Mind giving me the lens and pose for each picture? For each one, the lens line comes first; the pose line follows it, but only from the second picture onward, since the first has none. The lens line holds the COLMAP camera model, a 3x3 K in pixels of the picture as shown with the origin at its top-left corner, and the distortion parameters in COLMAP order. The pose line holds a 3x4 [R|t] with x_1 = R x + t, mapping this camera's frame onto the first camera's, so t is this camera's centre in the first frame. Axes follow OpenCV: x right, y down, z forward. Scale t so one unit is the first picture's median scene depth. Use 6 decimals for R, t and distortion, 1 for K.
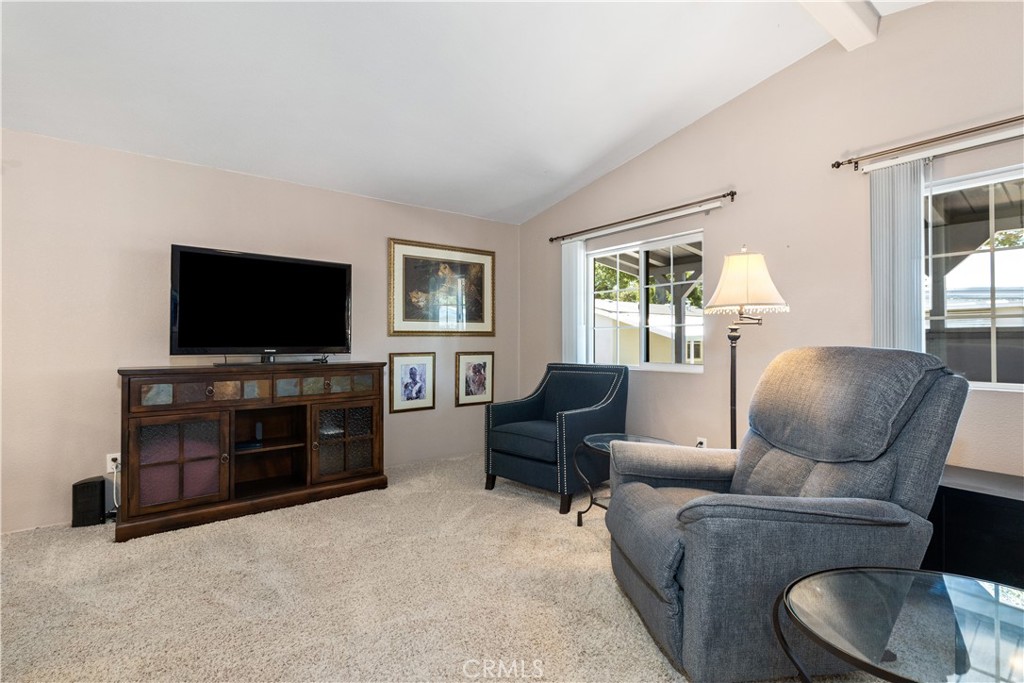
lens RADIAL K [[477.8, 0, 512.0], [0, 477.8, 341.5], [0, 0, 1]] dist [0.002469, 0.000260]
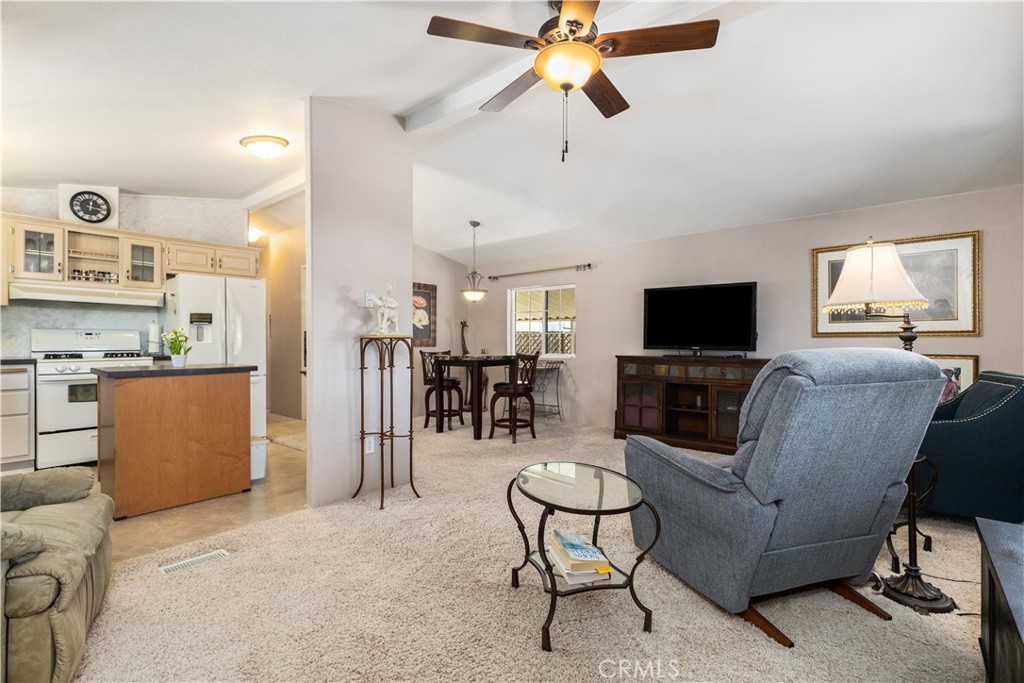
lens RADIAL K [[461.4, 0, 508.7], [0, 461.4, 341.6], [0, 0, 1]] dist [0.002168, 0.000236]
pose [[0.214961, 0.002017, -0.976621, 0.864137], [-0.003386, 0.999993, 0.001319, -0.000606], [0.976617, 0.003023, 0.214966, 0.106935]]
